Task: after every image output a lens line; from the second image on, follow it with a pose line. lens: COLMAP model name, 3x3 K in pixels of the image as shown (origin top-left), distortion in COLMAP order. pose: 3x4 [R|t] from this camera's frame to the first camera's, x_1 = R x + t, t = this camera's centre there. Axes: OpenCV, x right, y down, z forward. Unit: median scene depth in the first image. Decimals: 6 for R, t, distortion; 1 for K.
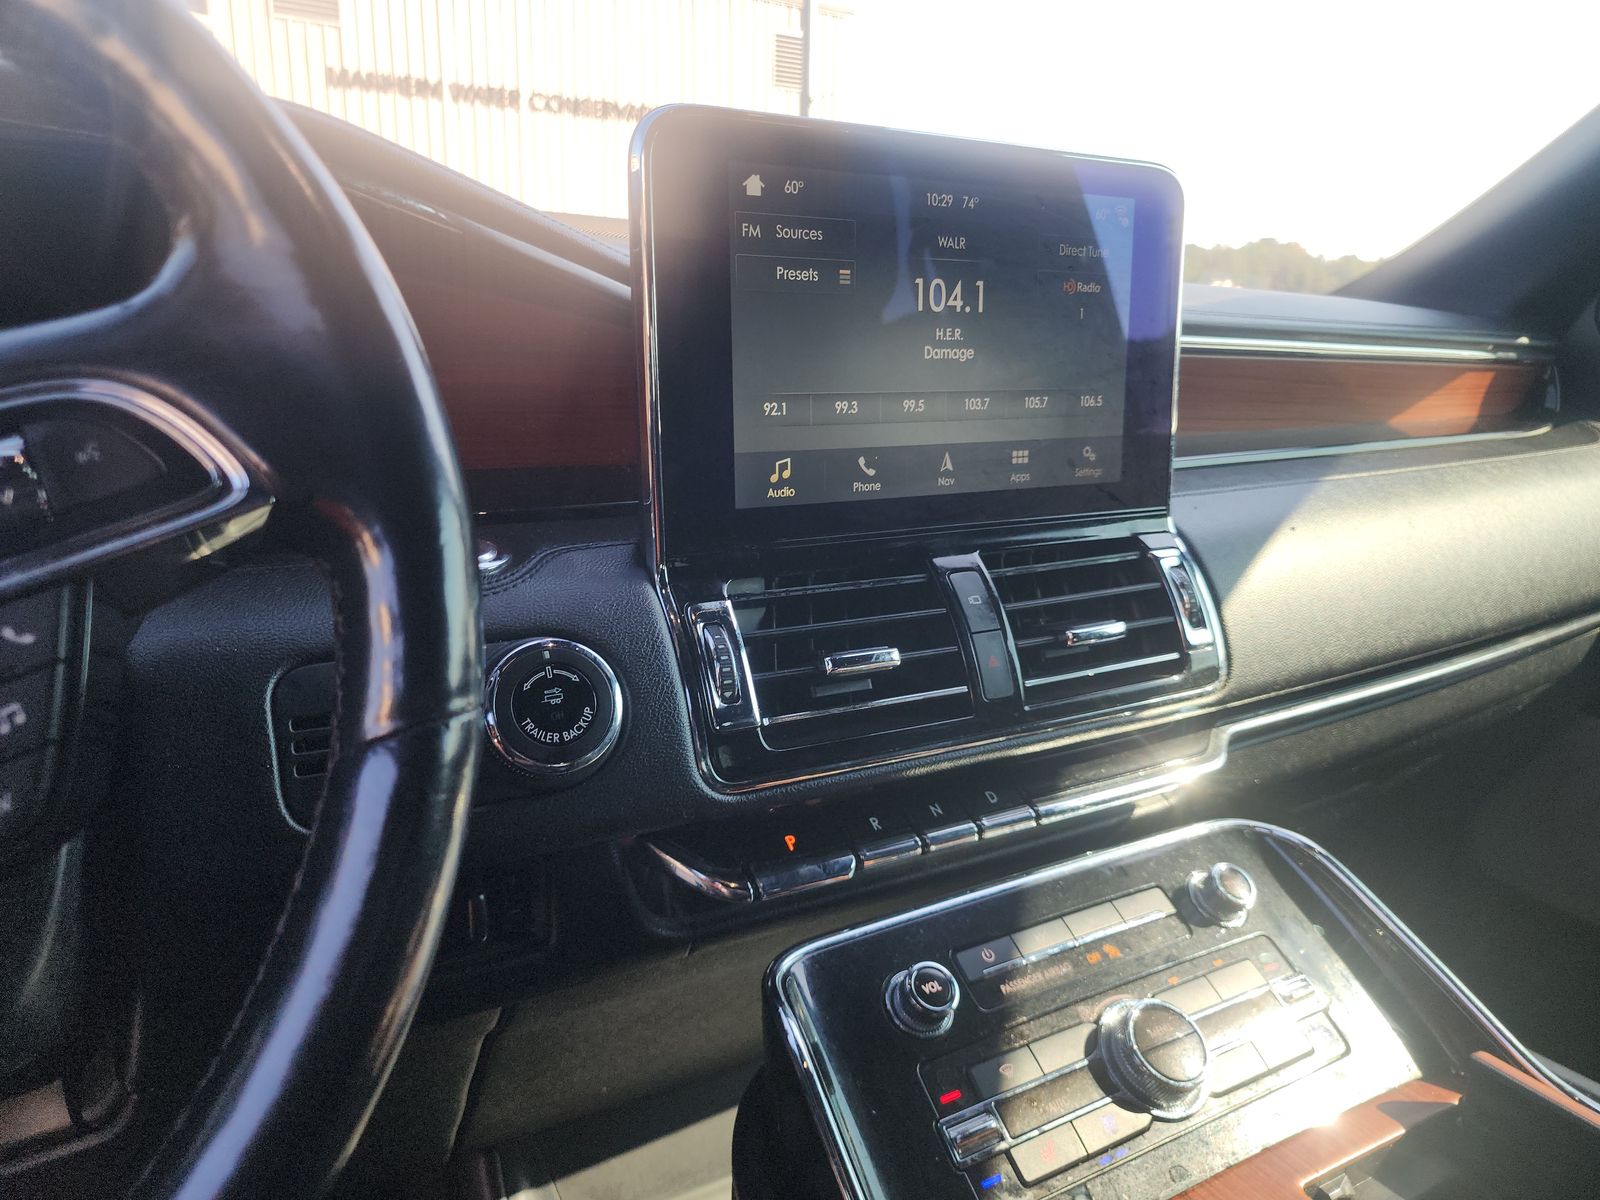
lens RADIAL K [[1080.1, 0, 798.1], [0, 1080.1, 601.4], [0, 0, 1]] dist [0.023299, -0.027290]
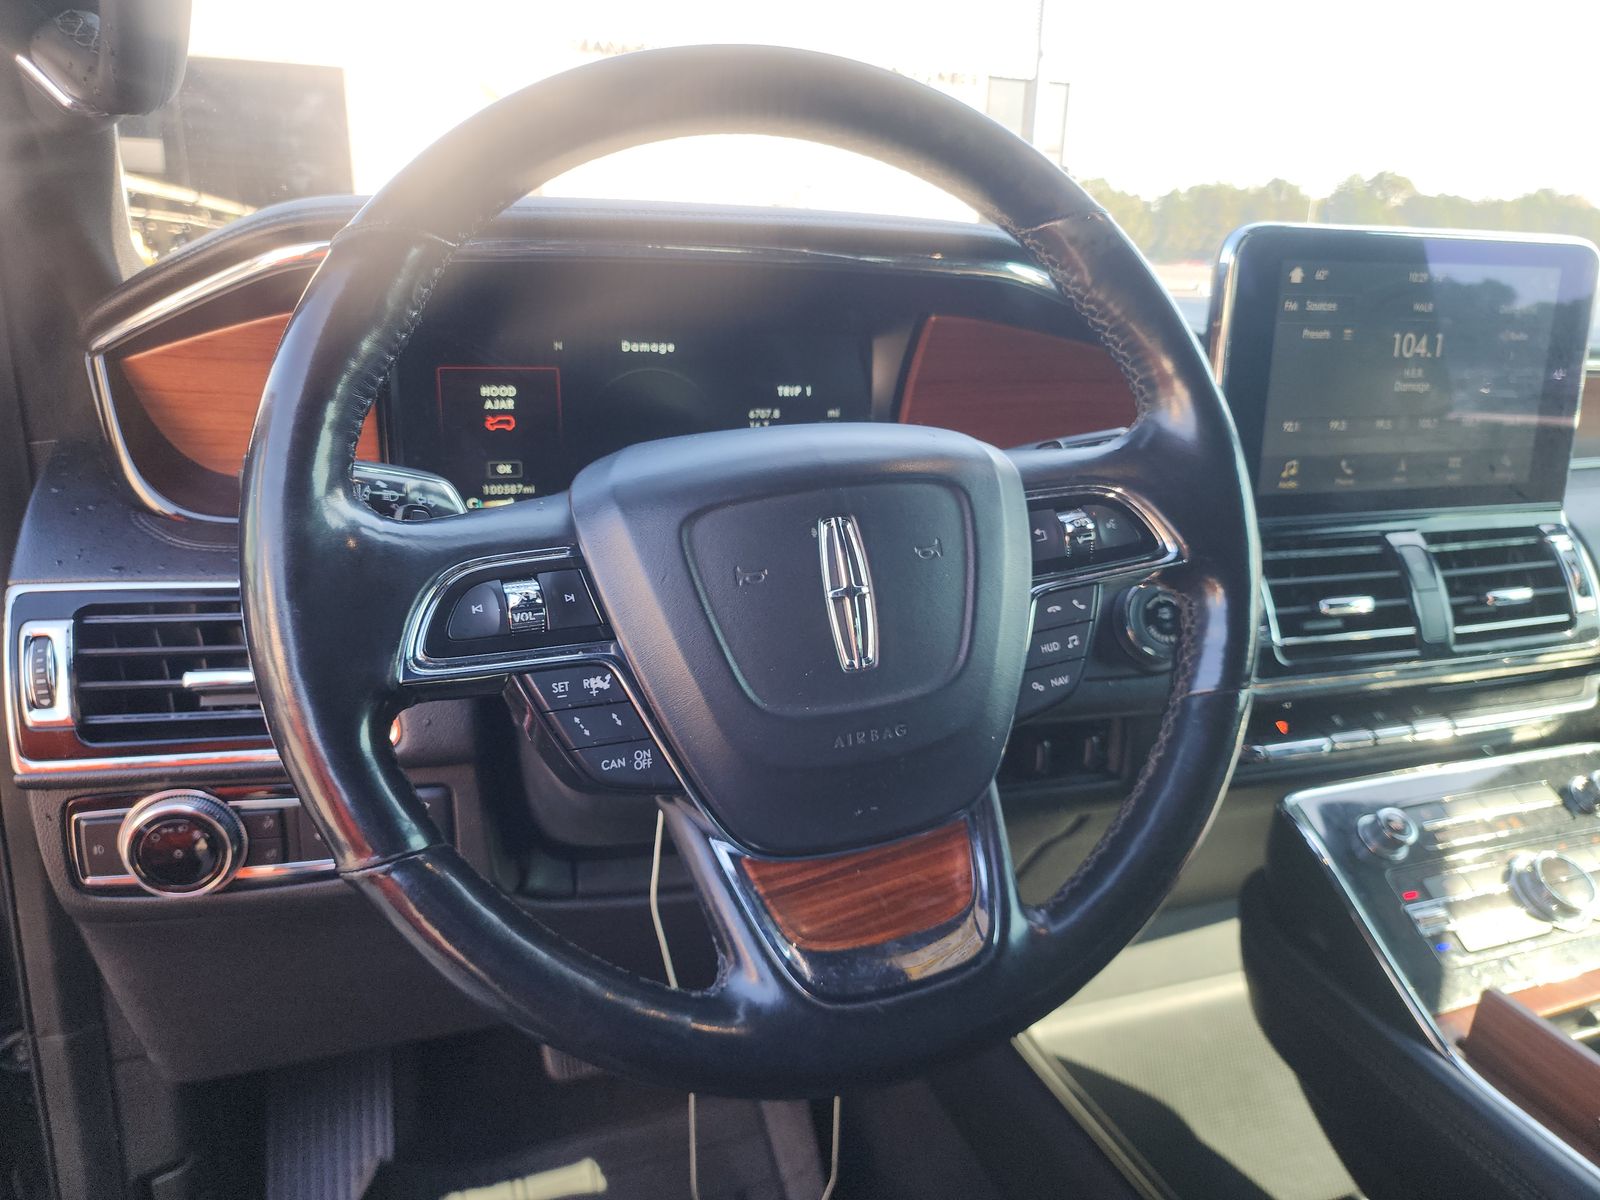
lens RADIAL K [[1080.1, 0, 793.8], [0, 1080.1, 599.8], [0, 0, 1]] dist [0.023299, -0.027290]
pose [[0.982821, 0.056989, -0.175544, -0.378678], [-0.050624, 0.997895, 0.040527, 0.025003], [0.177484, -0.030944, 0.983637, -0.509695]]
